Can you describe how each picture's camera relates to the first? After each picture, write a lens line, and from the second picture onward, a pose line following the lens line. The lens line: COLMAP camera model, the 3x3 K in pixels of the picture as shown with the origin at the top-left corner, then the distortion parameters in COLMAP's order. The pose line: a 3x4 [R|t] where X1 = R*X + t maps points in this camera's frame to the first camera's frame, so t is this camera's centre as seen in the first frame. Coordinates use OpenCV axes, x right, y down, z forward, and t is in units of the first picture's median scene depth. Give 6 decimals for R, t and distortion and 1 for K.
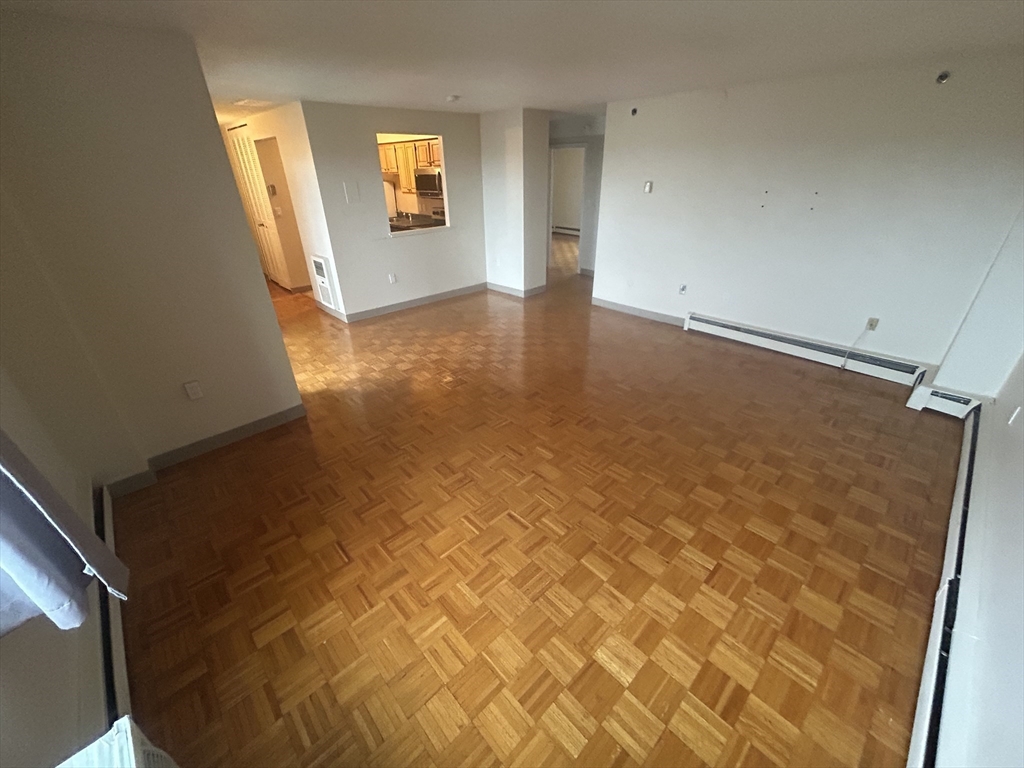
lens RADIAL K [[415.0, 0, 516.7], [0, 415.0, 384.7], [0, 0, 1]] dist [-0.008494, 0.004099]
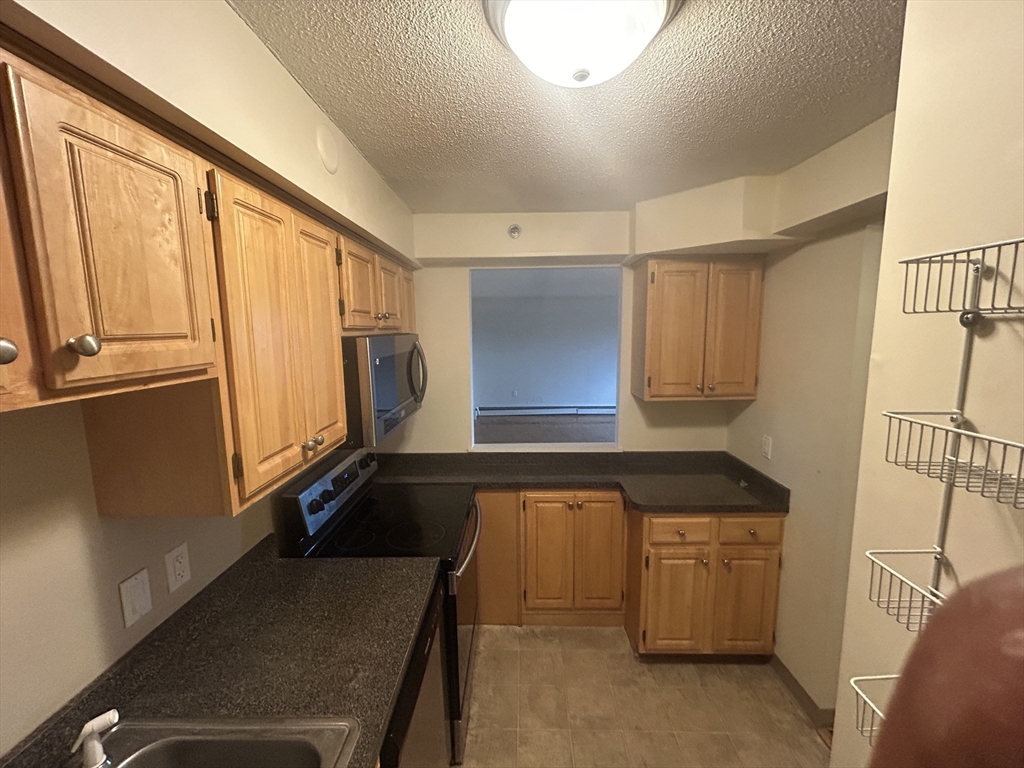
lens RADIAL K [[415.0, 0, 510.1], [0, 415.0, 383.8], [0, 0, 1]] dist [-0.008494, 0.004099]
pose [[-0.705779, -0.070821, 0.704883, -0.544759], [0.348643, 0.831436, 0.432622, -0.665727], [-0.616704, 0.551088, -0.562119, 1.274451]]
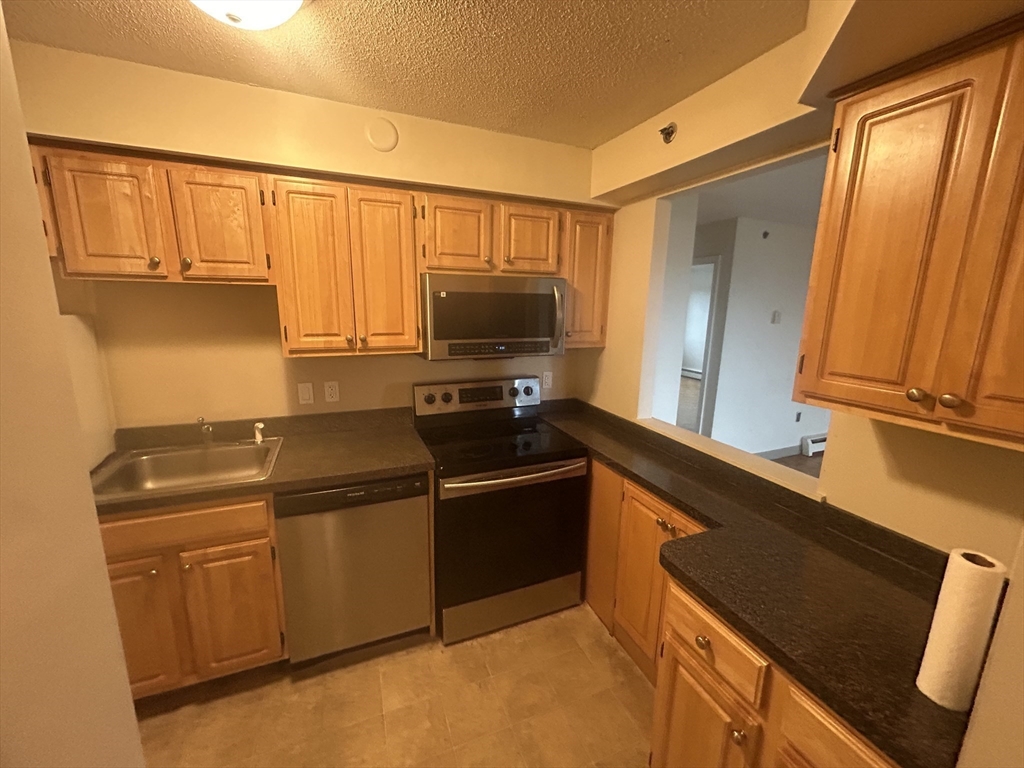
lens RADIAL K [[415.0, 0, 510.9], [0, 415.0, 382.8], [0, 0, 1]] dist [-0.008494, 0.004099]
pose [[0.363480, -0.160394, 0.917691, -0.594382], [0.410903, 0.911673, -0.003409, -0.494607], [-0.836087, 0.378321, 0.397281, 1.003921]]
